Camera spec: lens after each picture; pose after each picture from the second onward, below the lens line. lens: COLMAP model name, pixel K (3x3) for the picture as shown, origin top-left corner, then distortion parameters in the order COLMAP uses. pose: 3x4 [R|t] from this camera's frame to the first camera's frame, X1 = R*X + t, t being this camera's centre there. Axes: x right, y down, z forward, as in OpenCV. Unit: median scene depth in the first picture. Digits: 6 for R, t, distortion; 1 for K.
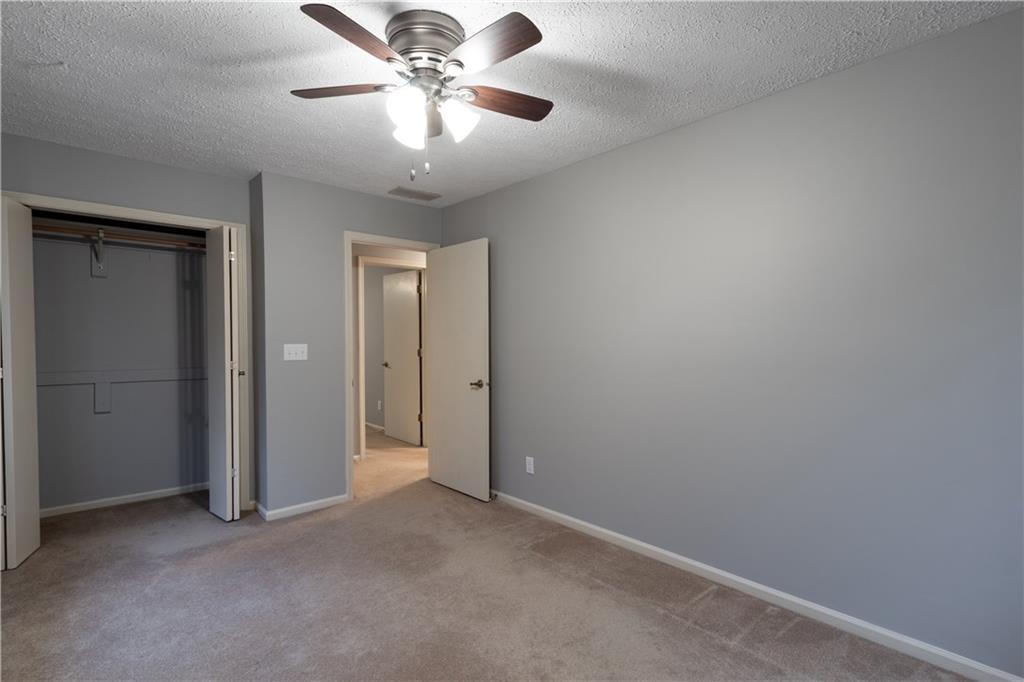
lens RADIAL K [[473.7, 0, 513.9], [0, 473.7, 340.4], [0, 0, 1]] dist [0.003128, 0.000540]
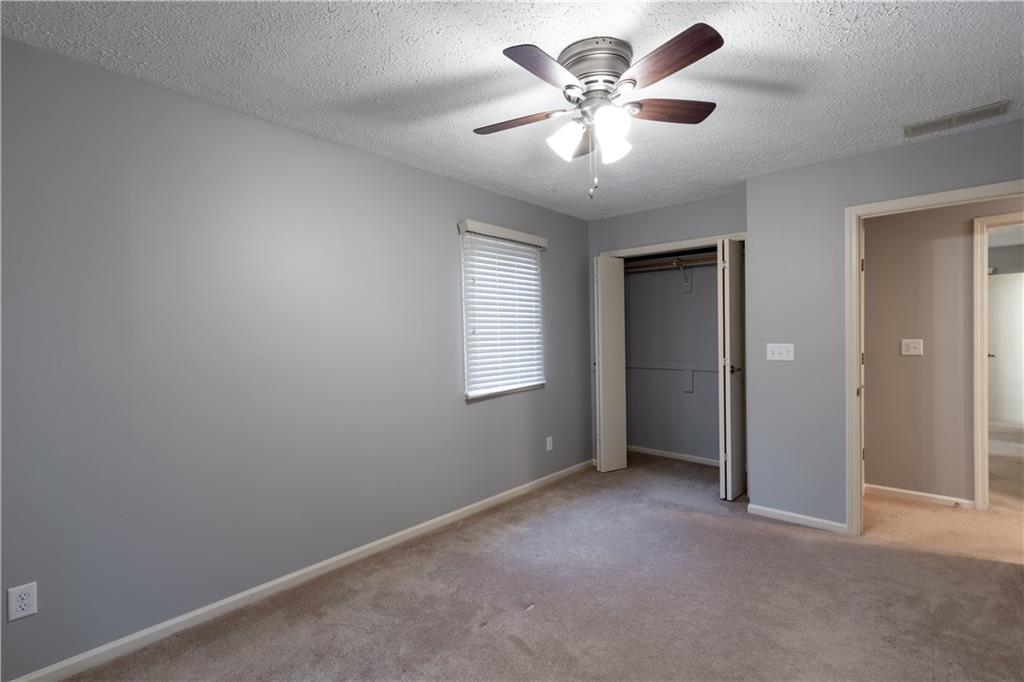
lens RADIAL K [[473.7, 0, 509.7], [0, 473.7, 341.9], [0, 0, 1]] dist [0.003128, 0.000540]
pose [[0.111247, 0.010176, -0.993741, 0.460806], [0.003970, 0.999935, 0.010684, -0.008482], [0.993785, -0.005134, 0.111200, 0.364625]]
